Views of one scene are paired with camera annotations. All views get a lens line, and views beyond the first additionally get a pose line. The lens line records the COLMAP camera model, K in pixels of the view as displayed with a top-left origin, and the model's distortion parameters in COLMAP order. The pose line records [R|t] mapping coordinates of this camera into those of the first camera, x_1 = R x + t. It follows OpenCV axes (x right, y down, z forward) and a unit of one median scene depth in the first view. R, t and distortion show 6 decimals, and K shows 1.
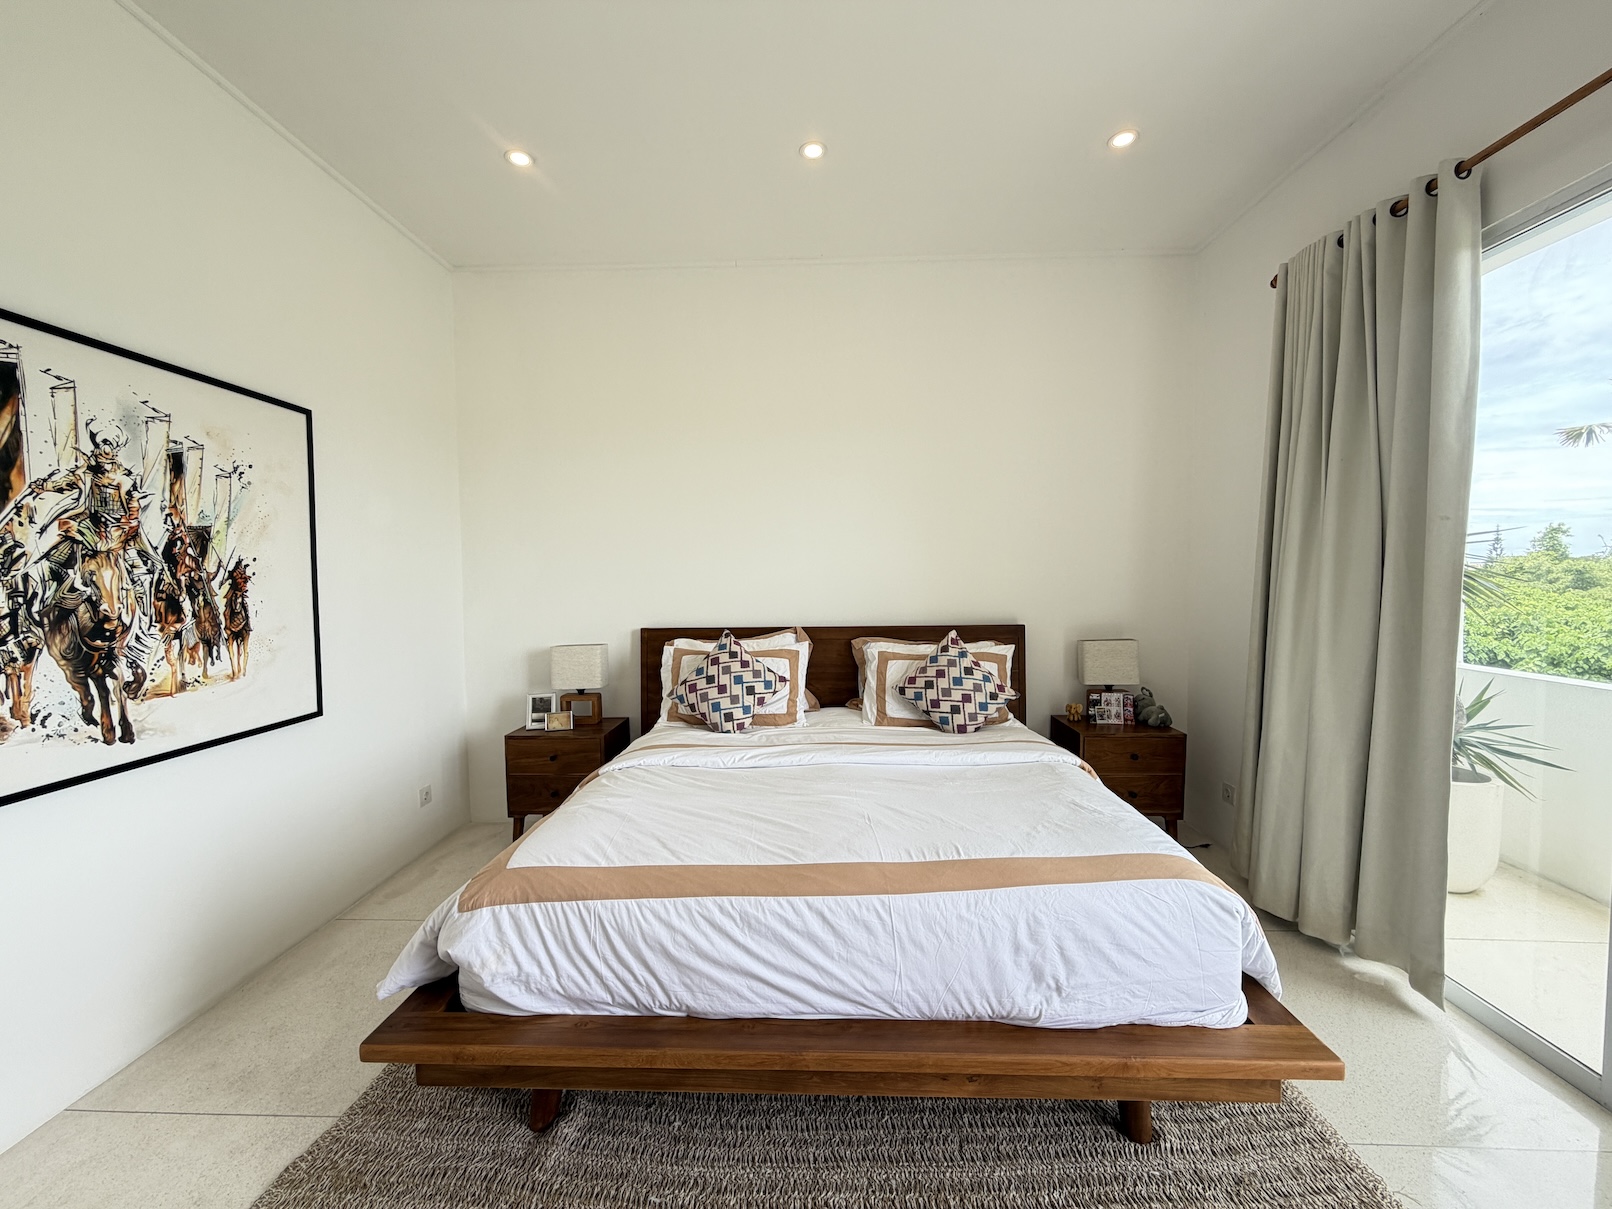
lens RADIAL K [[643.6, 0, 802.5], [0, 643.6, 608.4], [0, 0, 1]] dist [0.001250, -0.000834]
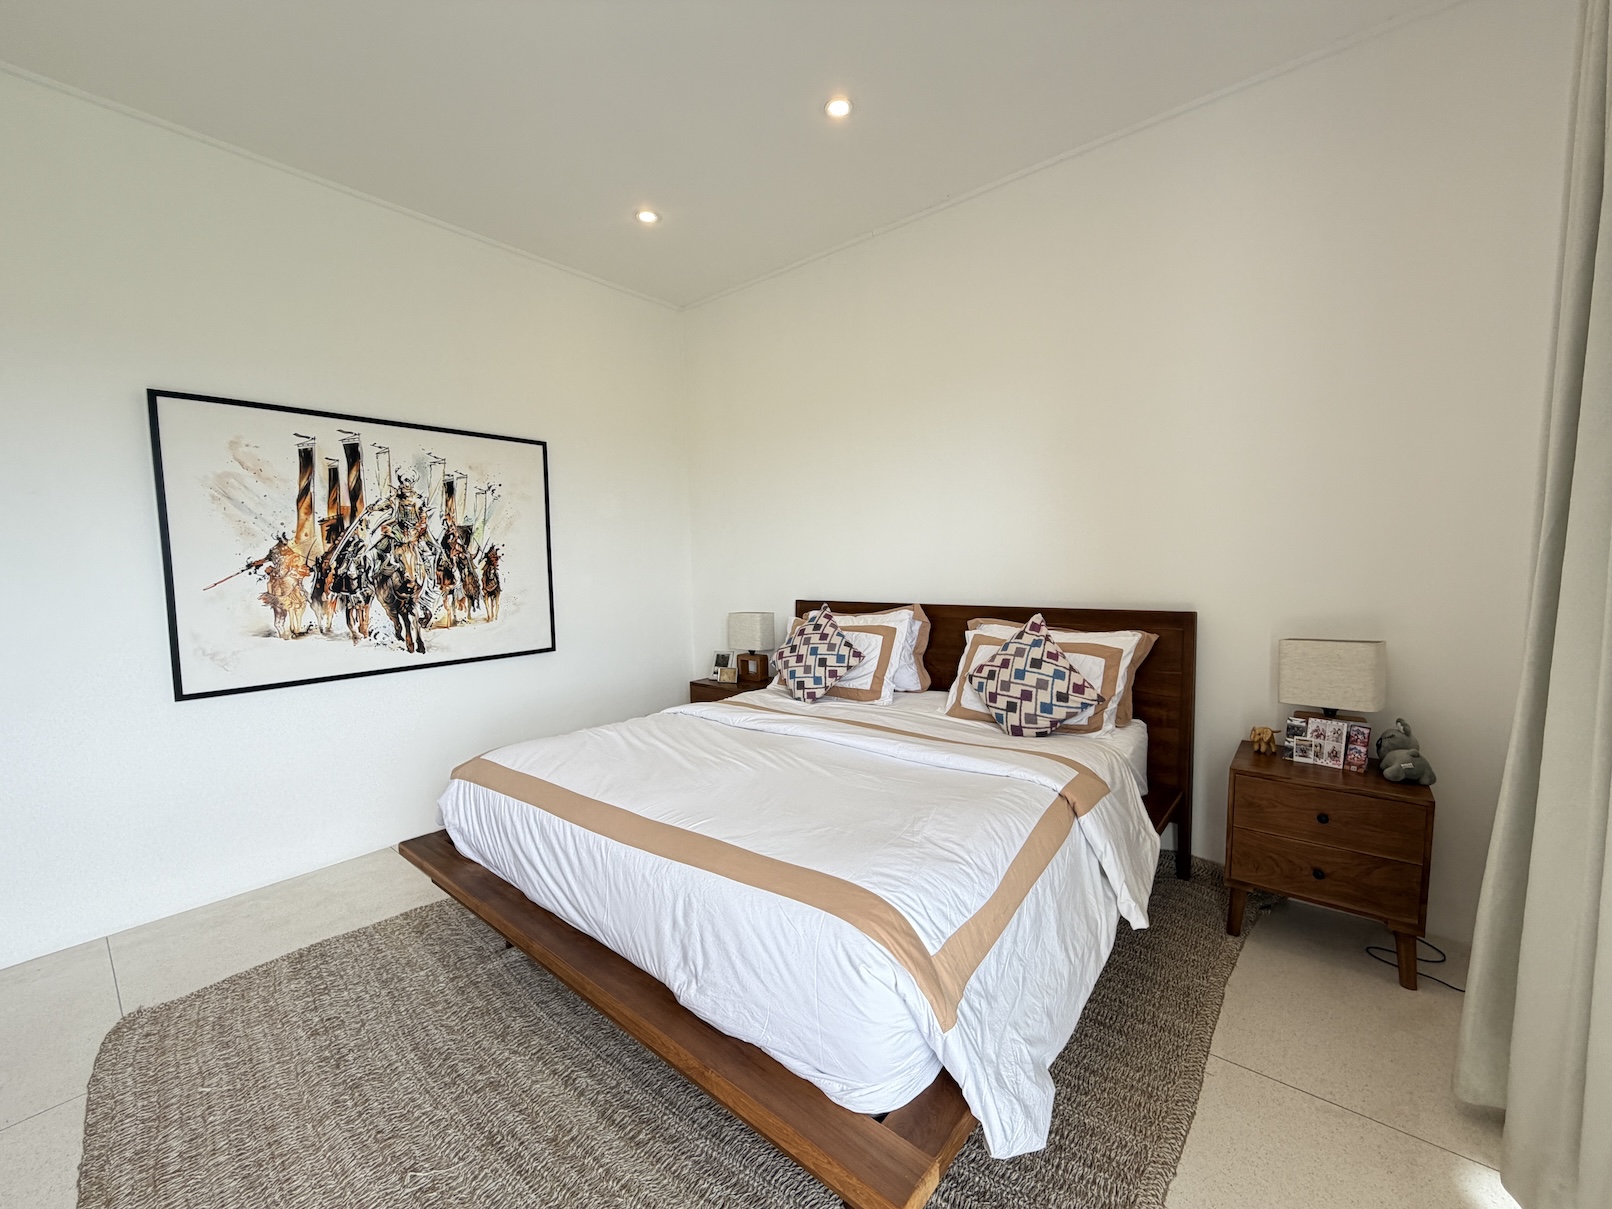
lens RADIAL K [[643.6, 0, 803.8], [0, 643.6, 610.1], [0, 0, 1]] dist [0.001250, -0.000834]
pose [[0.789272, 0.042343, -0.612582, 0.706162], [-0.018255, 0.998797, 0.045519, -0.003907], [0.613772, -0.024744, 0.789095, 0.225568]]
